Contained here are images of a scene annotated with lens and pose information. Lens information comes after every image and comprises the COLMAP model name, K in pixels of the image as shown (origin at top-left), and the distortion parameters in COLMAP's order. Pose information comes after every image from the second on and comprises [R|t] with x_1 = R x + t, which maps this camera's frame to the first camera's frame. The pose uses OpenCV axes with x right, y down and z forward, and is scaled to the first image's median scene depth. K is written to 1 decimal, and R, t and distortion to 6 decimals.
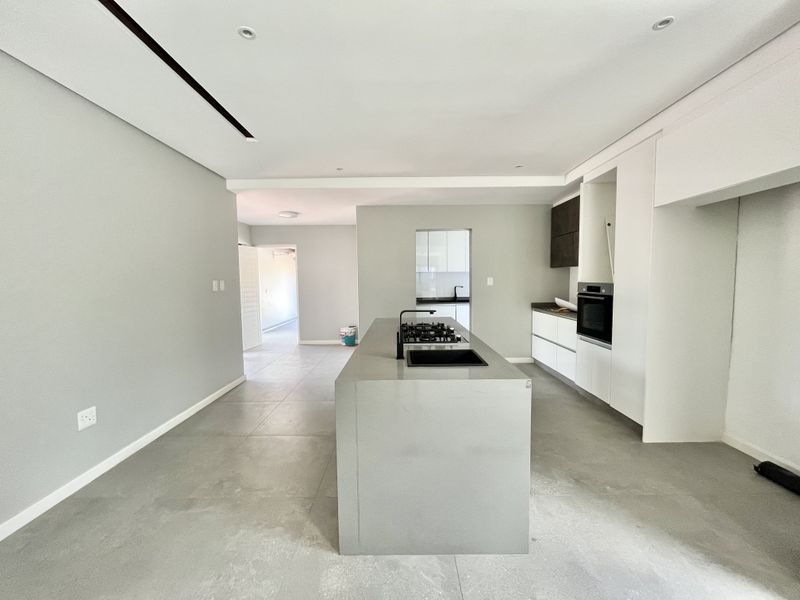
lens RADIAL K [[322.9, 0, 394.2], [0, 322.9, 296.2], [0, 0, 1]] dist [0.001244, 0.000110]
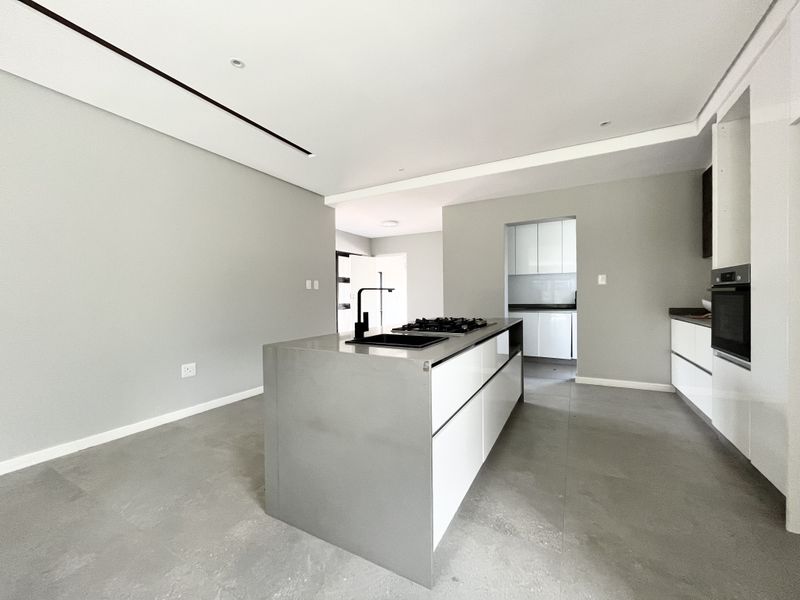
lens RADIAL K [[322.9, 0, 394.5], [0, 322.9, 296.3], [0, 0, 1]] dist [0.001244, 0.000110]
pose [[0.881194, 0.002530, -0.472748, 0.307202], [-0.026805, 0.998644, -0.044621, 0.058306], [0.471995, 0.051992, 0.880067, 0.105137]]
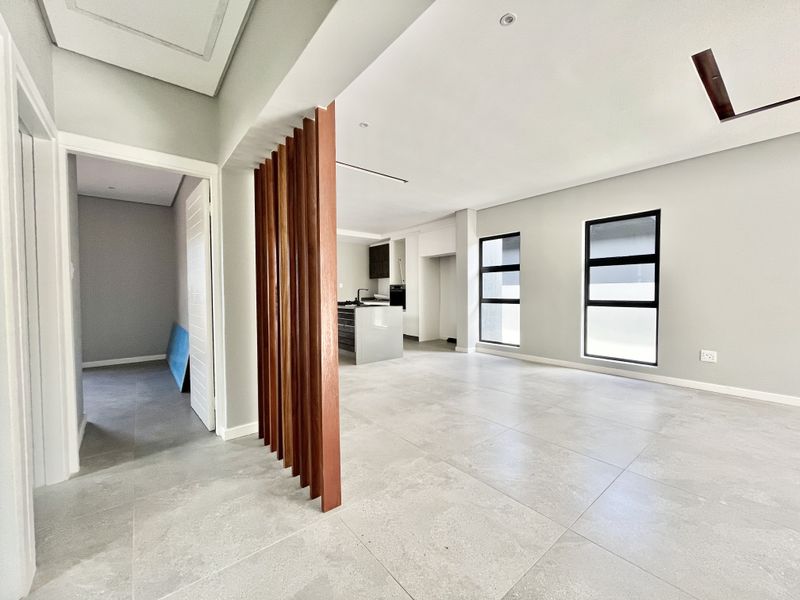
lens RADIAL K [[322.9, 0, 392.9], [0, 322.9, 300.2], [0, 0, 1]] dist [0.001244, 0.000110]
pose [[0.770481, -0.021312, 0.637106, -0.820462], [0.041419, 0.999003, -0.016672, 0.098949], [-0.636116, 0.039234, 0.770596, -0.708091]]
